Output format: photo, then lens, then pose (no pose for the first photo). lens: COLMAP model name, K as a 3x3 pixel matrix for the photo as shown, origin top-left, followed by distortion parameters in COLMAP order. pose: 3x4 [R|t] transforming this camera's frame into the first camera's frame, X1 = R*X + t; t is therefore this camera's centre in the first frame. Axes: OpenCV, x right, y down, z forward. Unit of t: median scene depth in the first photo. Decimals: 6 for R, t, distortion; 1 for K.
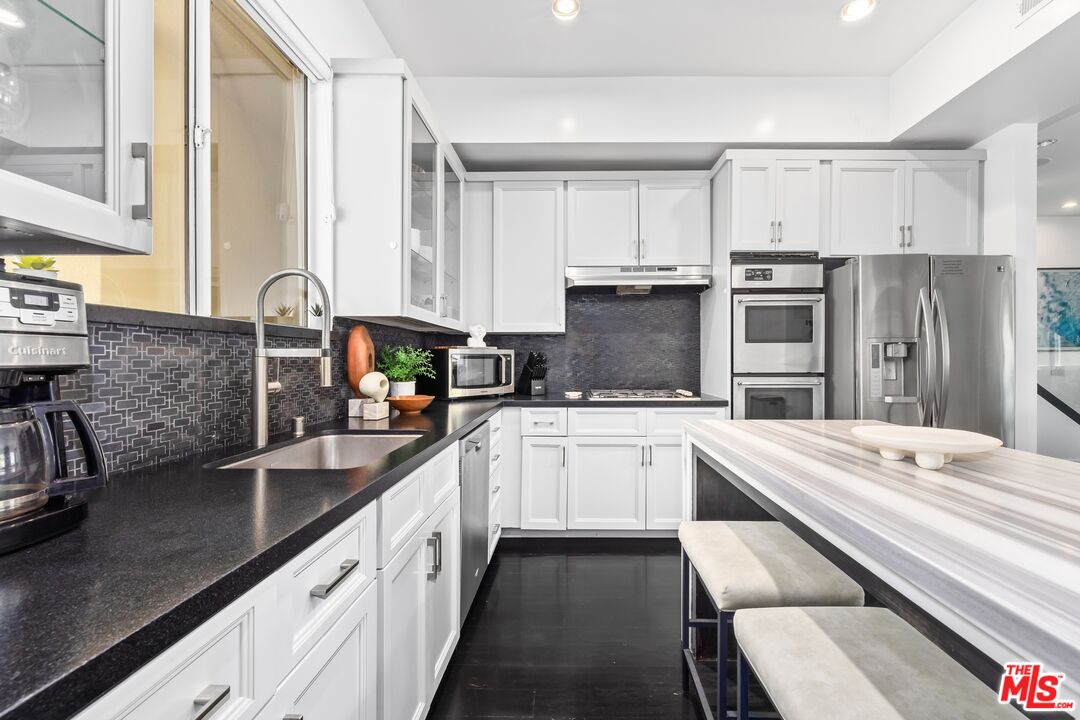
lens RADIAL K [[455.9, 0, 565.9], [0, 455.9, 355.4], [0, 0, 1]] dist [-0.001975, -0.000077]
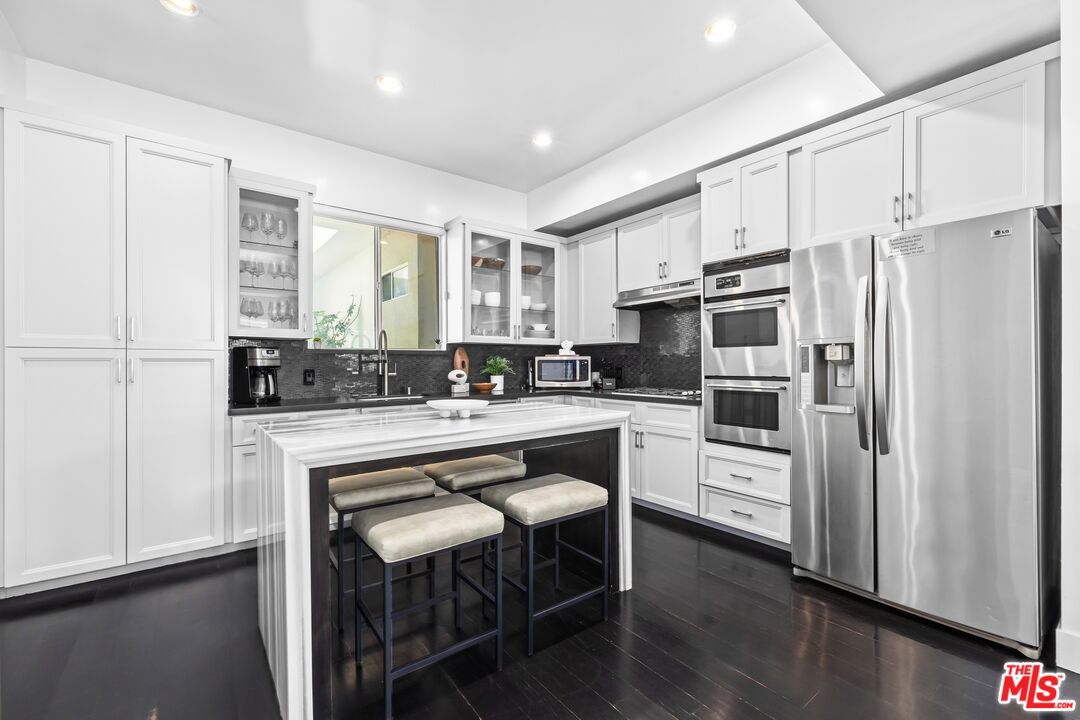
lens RADIAL K [[456.1, 0, 540.0], [0, 456.1, 360.0], [0, 0, 1]] dist [-0.000625, 0.000006]
pose [[0.616515, -0.005938, -0.787321, 0.979698], [0.005892, 0.999978, -0.002927, 0.002292], [0.787321, -0.002834, 0.616537, 0.012030]]
